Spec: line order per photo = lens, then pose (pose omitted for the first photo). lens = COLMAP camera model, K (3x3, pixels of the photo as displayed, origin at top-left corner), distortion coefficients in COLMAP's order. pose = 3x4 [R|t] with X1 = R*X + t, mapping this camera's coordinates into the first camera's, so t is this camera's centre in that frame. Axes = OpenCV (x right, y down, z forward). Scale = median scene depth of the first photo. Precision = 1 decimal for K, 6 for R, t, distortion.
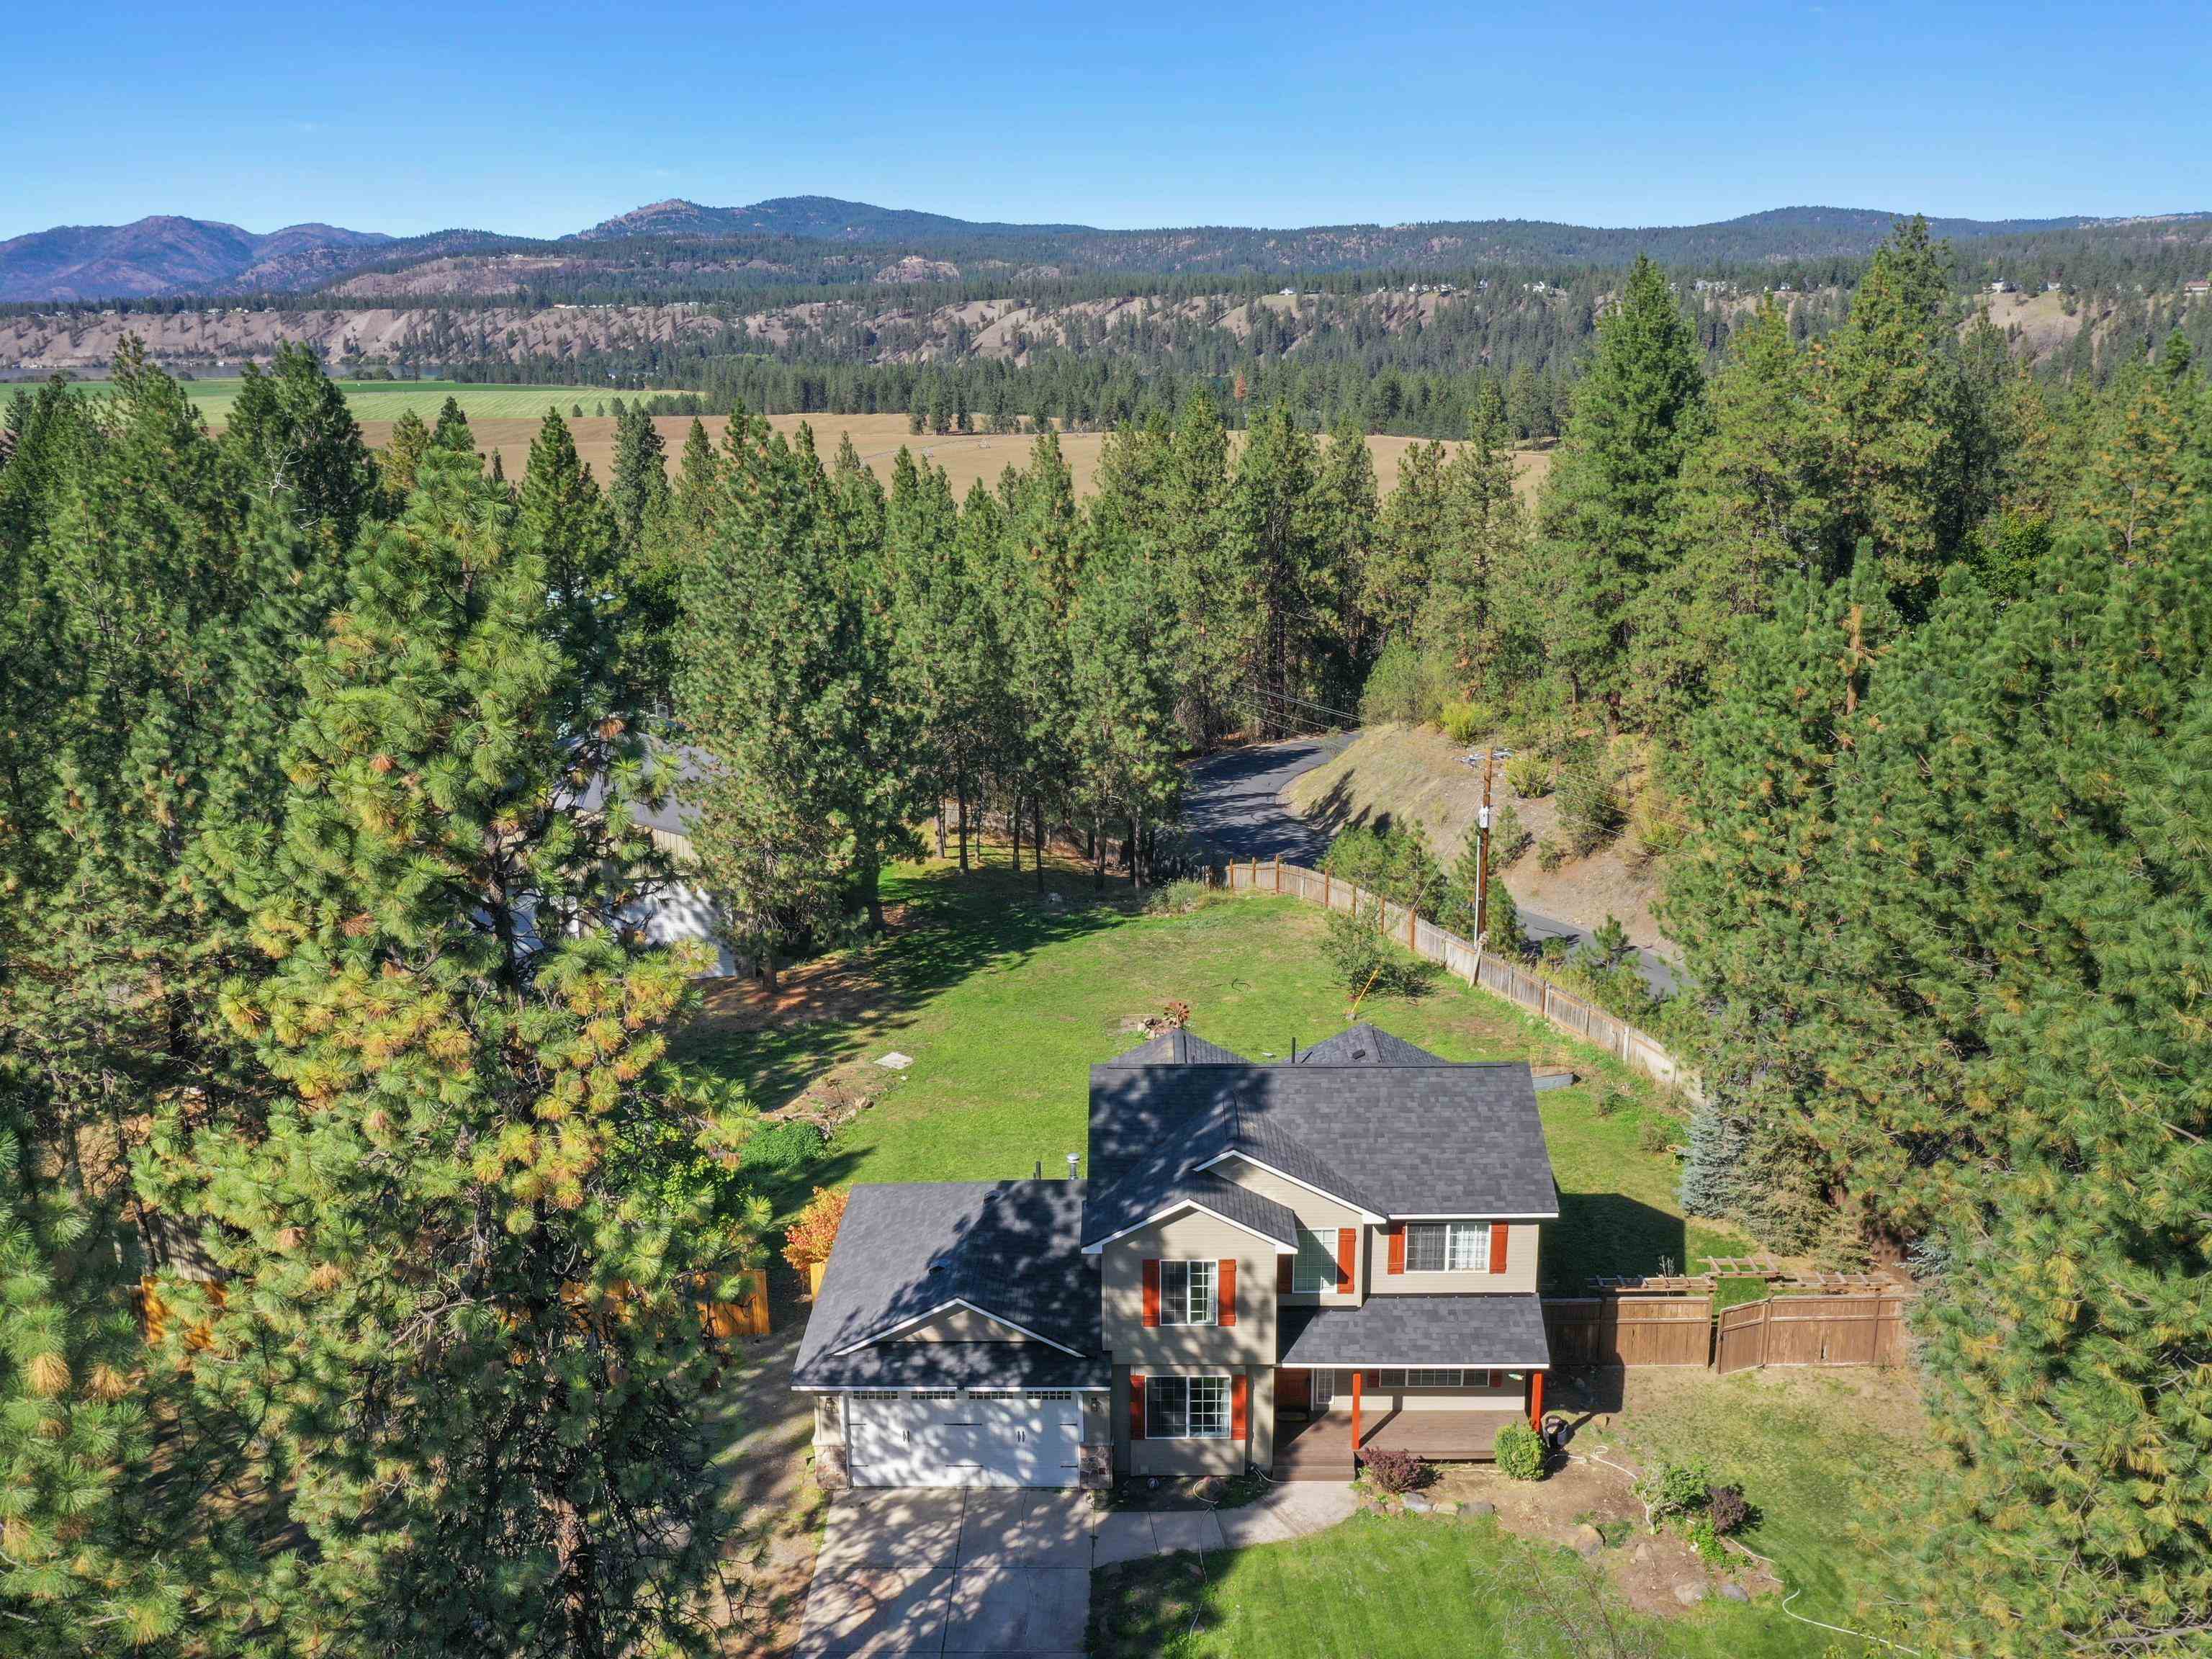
lens RADIAL K [[1977.0, 0, 1103.9], [0, 1977.0, 821.3], [0, 0, 1]] dist [-0.009533, -0.005746]
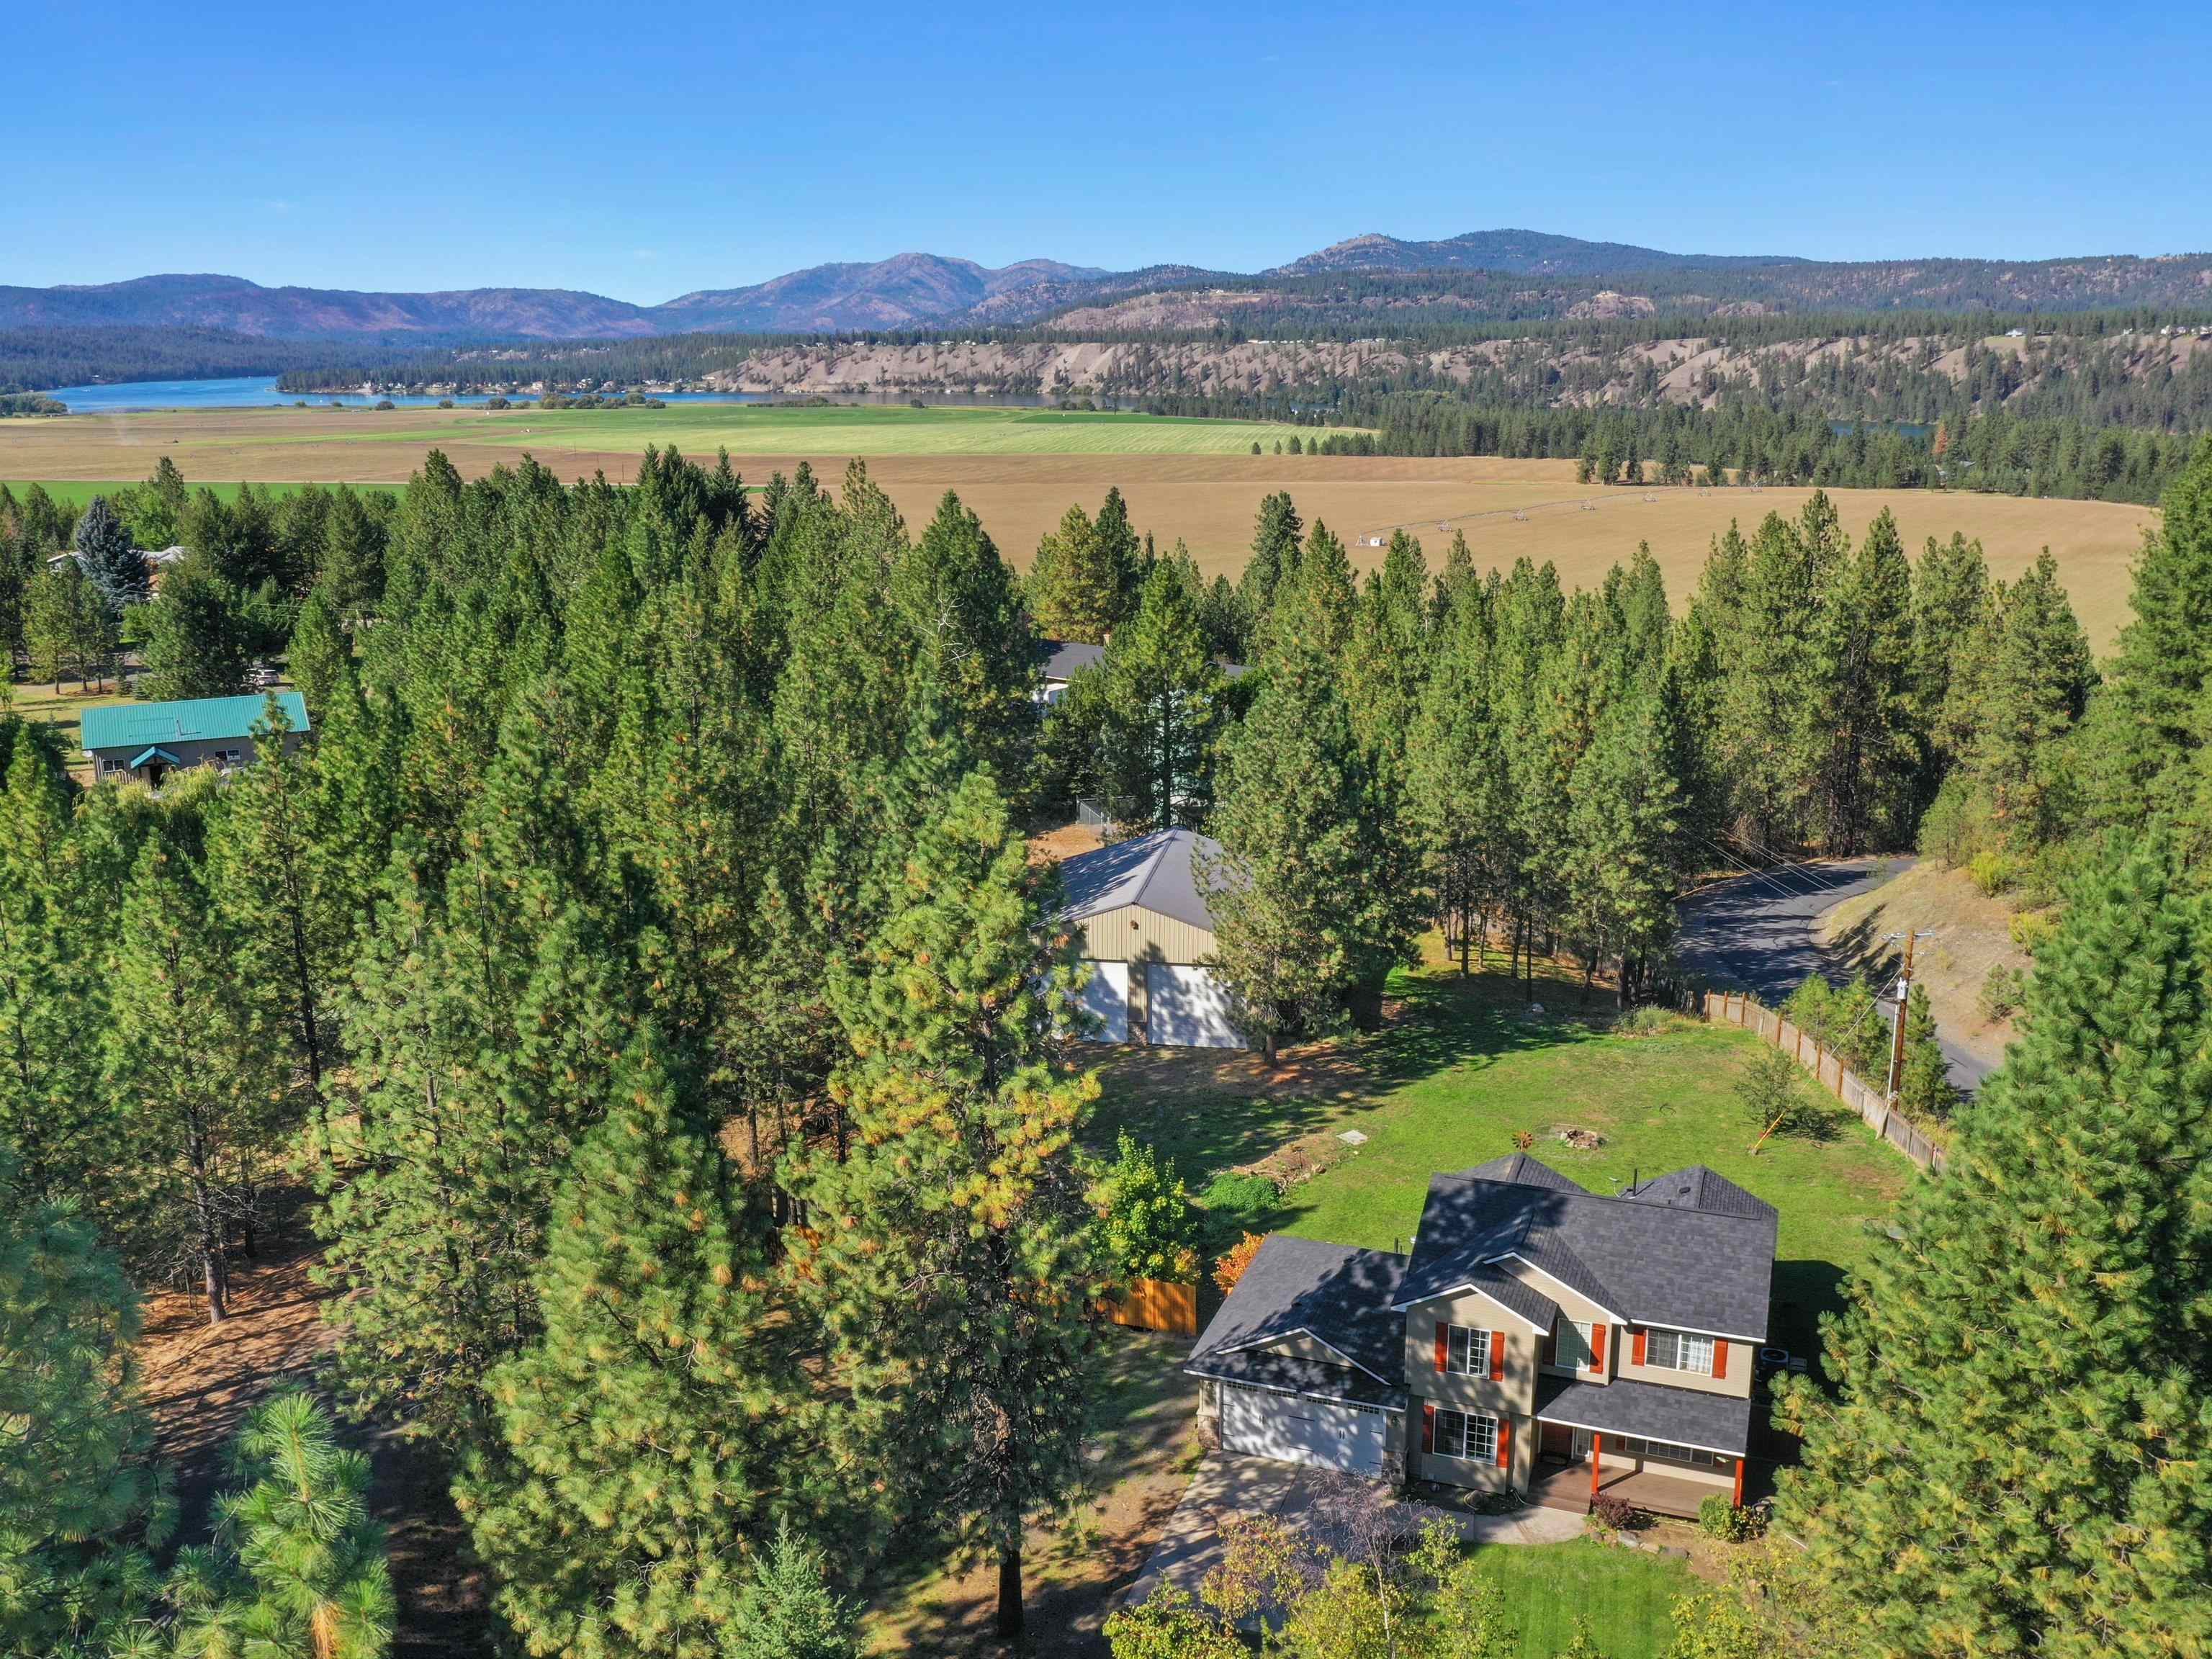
lens RADIAL K [[1977.0, 0, 1082.1], [0, 1977.0, 823.9], [0, 0, 1]] dist [-0.009533, -0.005746]
pose [[0.940740, 0.083454, -0.328700, 0.202190], [-0.087841, 0.996133, 0.001508, -0.099199], [0.327555, 0.027455, 0.944433, -0.371425]]
